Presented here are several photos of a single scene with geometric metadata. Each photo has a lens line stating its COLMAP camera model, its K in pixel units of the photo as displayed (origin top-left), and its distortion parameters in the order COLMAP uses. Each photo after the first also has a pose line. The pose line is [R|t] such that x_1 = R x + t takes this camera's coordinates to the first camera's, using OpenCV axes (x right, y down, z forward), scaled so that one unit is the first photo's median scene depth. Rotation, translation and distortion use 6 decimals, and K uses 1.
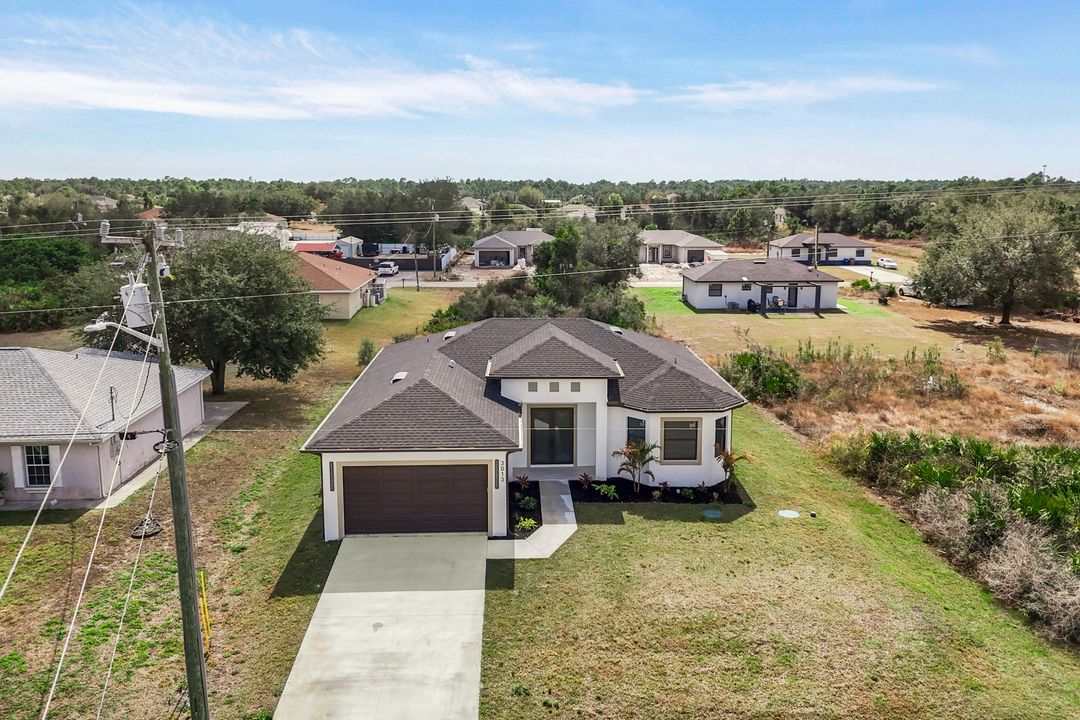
lens RADIAL K [[822.8, 0, 520.9], [0, 822.8, 360.9], [0, 0, 1]] dist [0.048040, -0.027036]
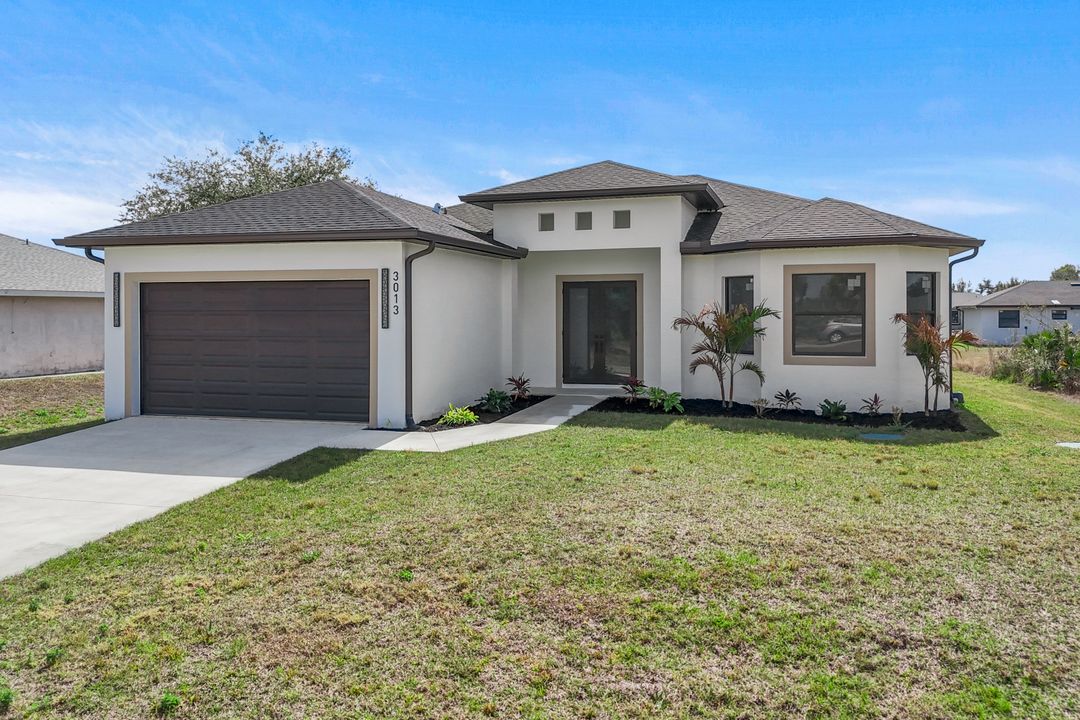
lens RADIAL K [[822.8, 0, 526.3], [0, 822.8, 350.5], [0, 0, 1]] dist [0.048040, -0.027036]
pose [[0.945909, 0.014512, -0.324109, 0.205115], [-0.070142, 0.984520, -0.160627, 0.233937], [0.316760, 0.174672, 0.932284, 0.545730]]
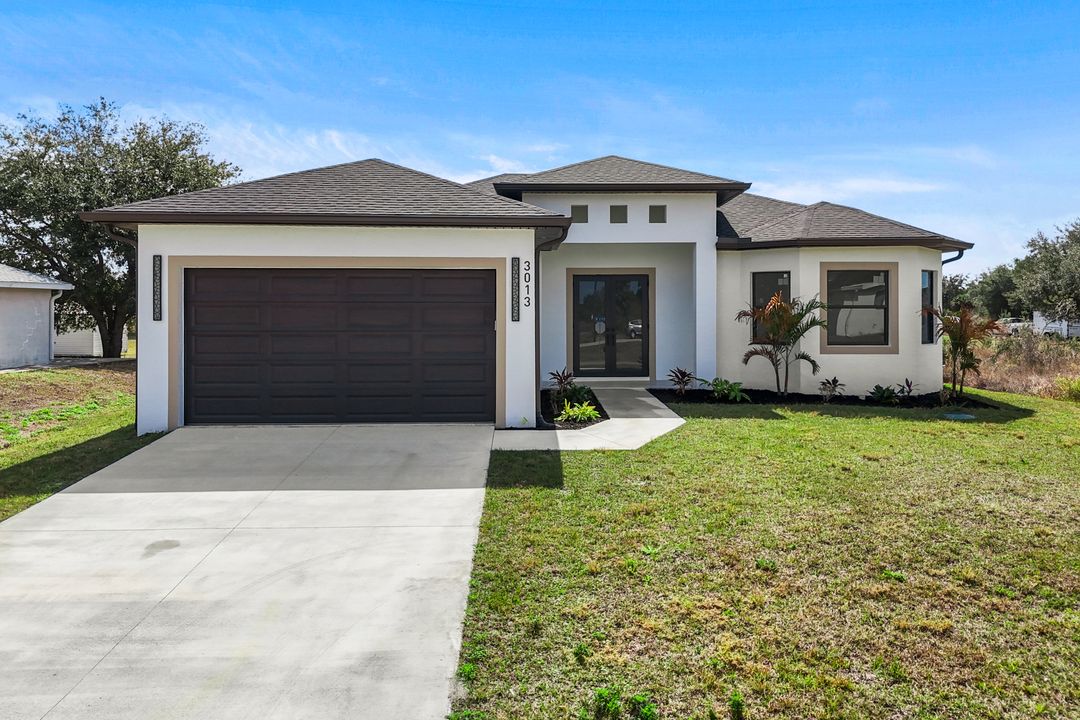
lens RADIAL K [[822.8, 0, 526.8], [0, 822.8, 329.9], [0, 0, 1]] dist [0.048040, -0.027036]
pose [[0.999958, 0.002422, -0.008886, -0.018160], [-0.004075, 0.981592, -0.190947, 0.239820], [0.008260, 0.190975, 0.981560, 0.526770]]
